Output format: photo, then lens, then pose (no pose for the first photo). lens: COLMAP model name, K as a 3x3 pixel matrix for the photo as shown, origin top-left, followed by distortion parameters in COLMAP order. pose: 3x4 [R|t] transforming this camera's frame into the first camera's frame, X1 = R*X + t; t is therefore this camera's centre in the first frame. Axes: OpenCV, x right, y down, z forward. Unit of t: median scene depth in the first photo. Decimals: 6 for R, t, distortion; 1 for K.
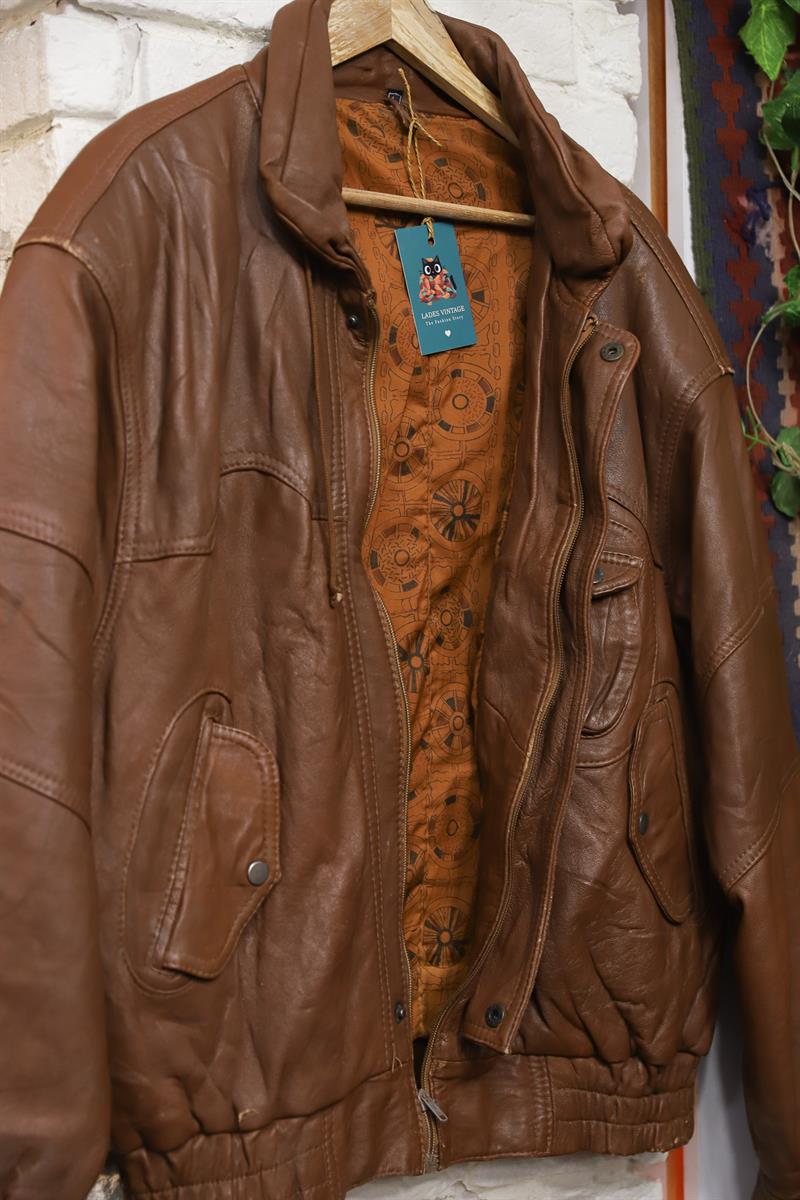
lens RADIAL K [[2077.1, 0, 429.6], [0, 2077.1, 613.4], [0, 0, 1]] dist [-0.035973, 0.000000]
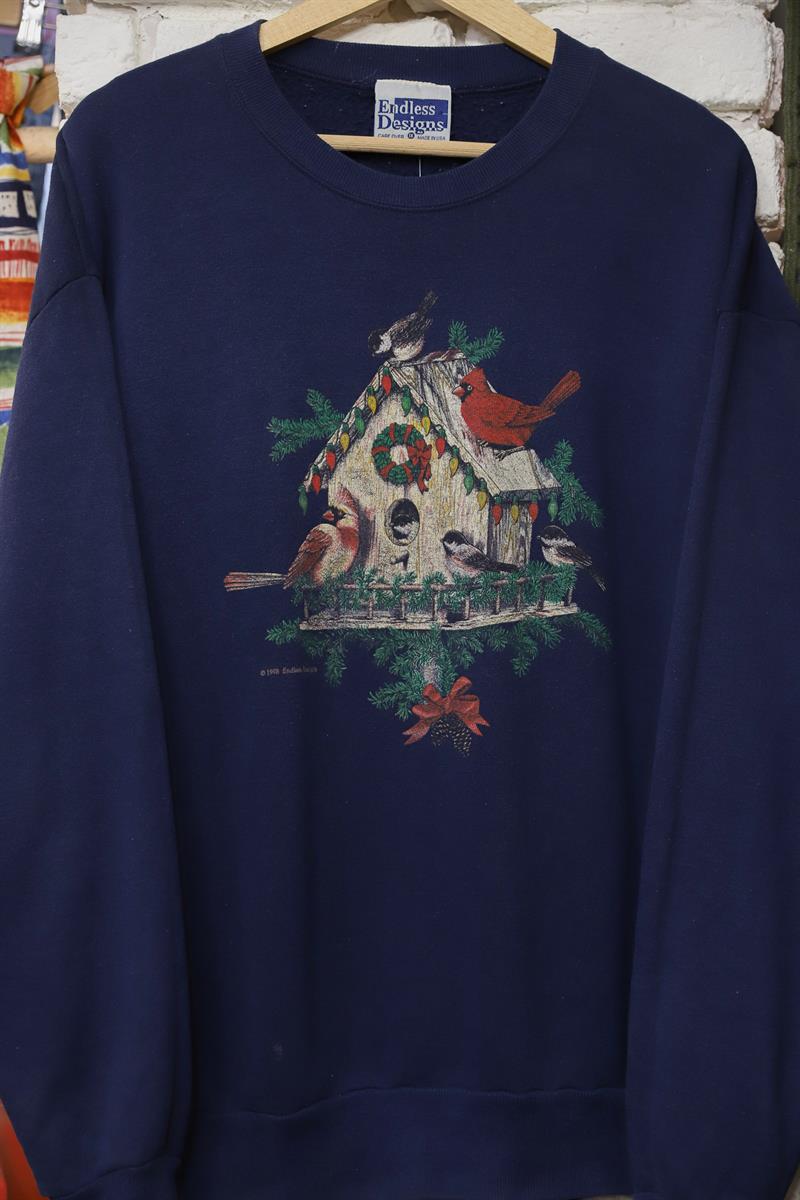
lens RADIAL K [[1863.7, 0, 399.0], [0, 1863.7, 601.7], [0, 0, 1]] dist [-0.006706, 0.000000]
pose [[0.837270, -0.011517, -0.546668, 0.397262], [-0.010289, 0.999269, -0.036812, 0.037823], [0.546693, 0.036446, 0.836540, 0.250260]]
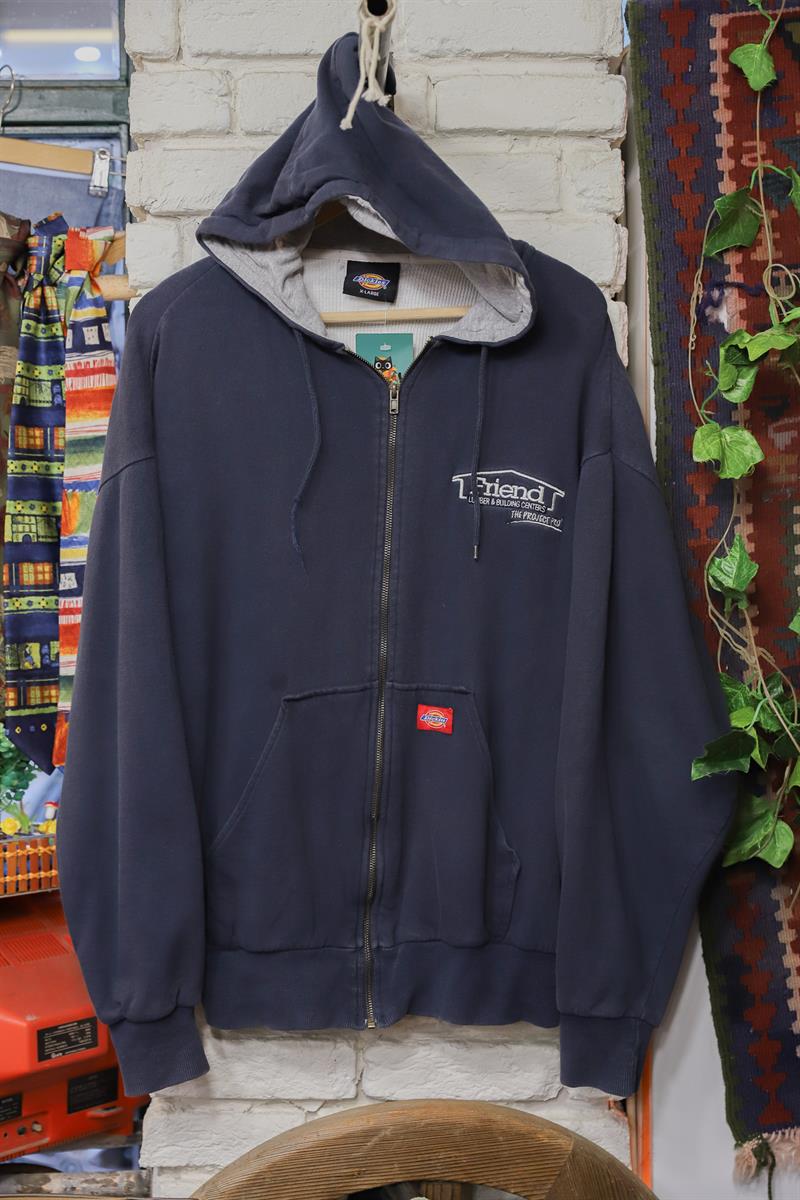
lens RADIAL K [[1715.8, 0, 396.9], [0, 1715.8, 601.8], [0, 0, 1]] dist [-0.013201, 0.000000]
pose [[0.832169, 0.038590, -0.553178, 0.580566], [-0.007575, 0.998274, 0.058244, -0.068383], [0.554471, -0.044278, 0.831024, 0.025266]]
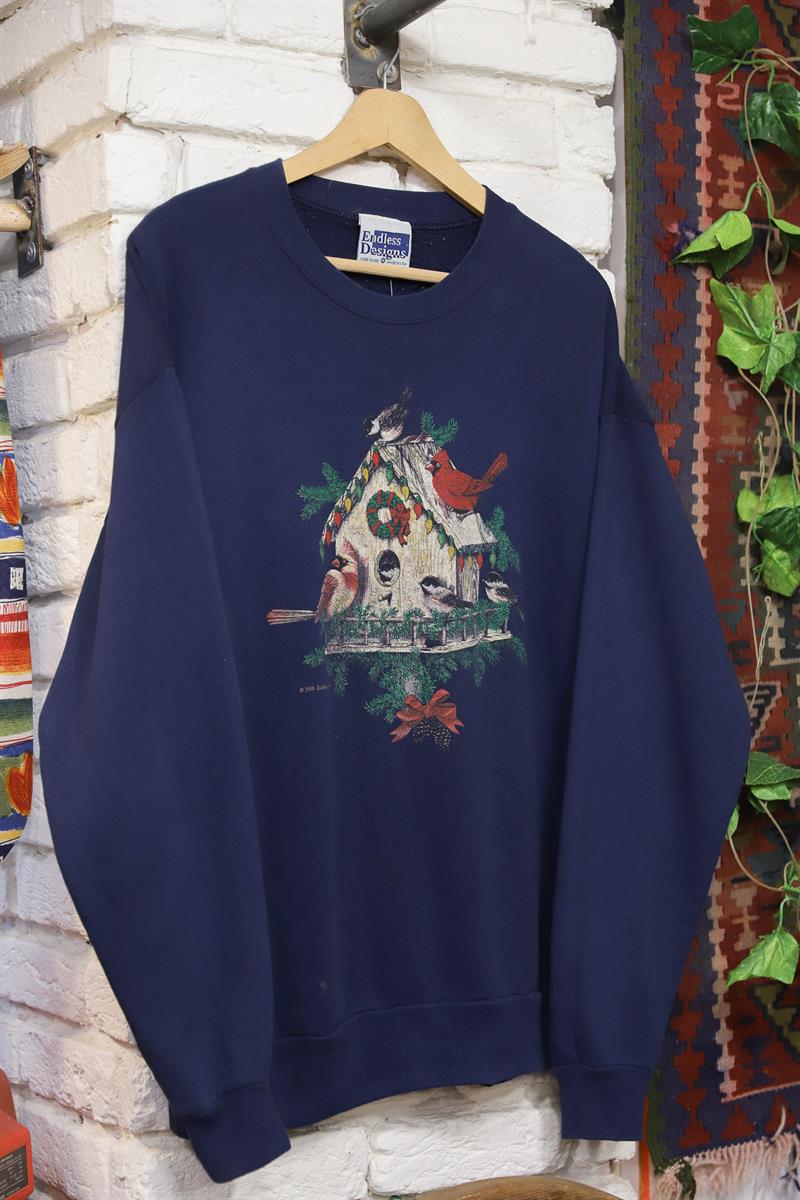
lens RADIAL K [[2125.5, 0, 406.0], [0, 2125.5, 598.4], [0, 0, 1]] dist [-0.014825, 0.000000]
pose [[0.995995, 0.001711, -0.089398, 0.091406], [-0.002328, 0.999974, -0.006794, 0.000472], [0.089384, 0.006975, 0.995973, -0.215609]]
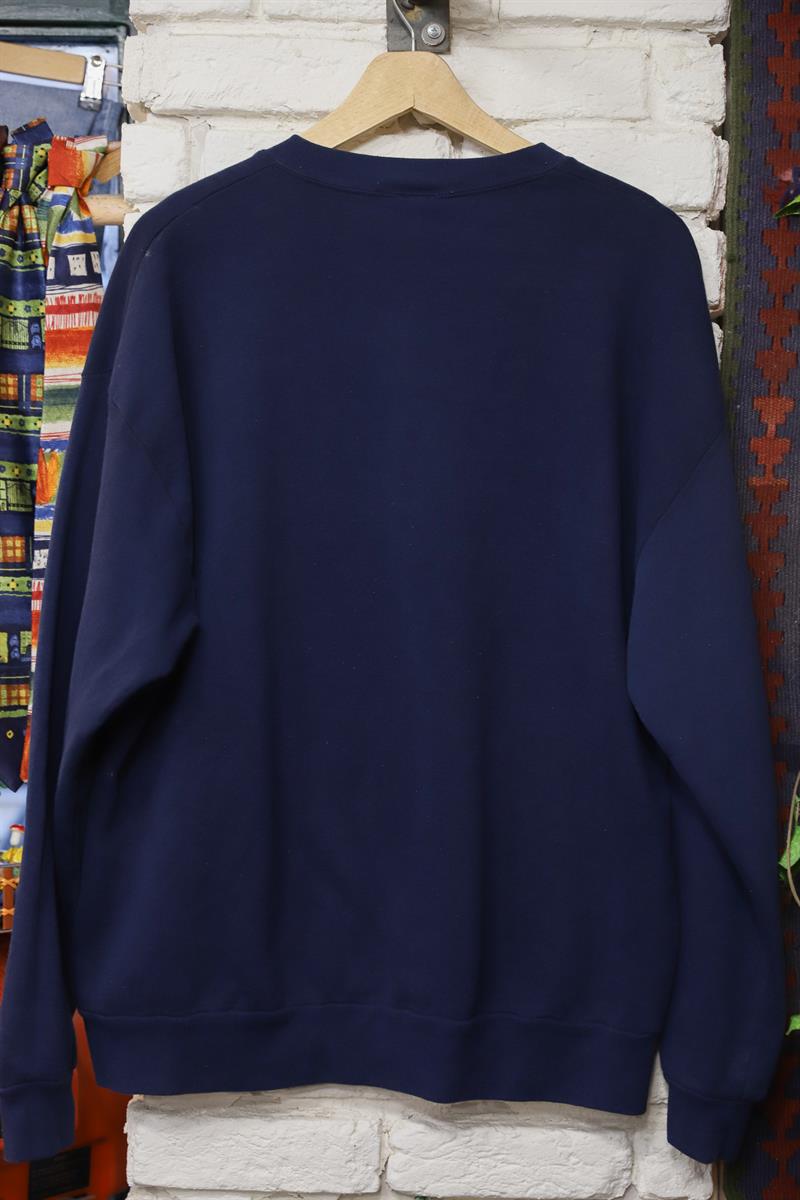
lens RADIAL K [[1815.4, 0, 397.7], [0, 1815.4, 599.0], [0, 0, 1]] dist [-0.009806, 0.000000]
pose [[0.830218, 0.046080, -0.555531, 0.488203], [-0.026632, 0.998718, 0.043041, -0.040188], [0.556803, -0.020938, 0.830381, 0.127970]]
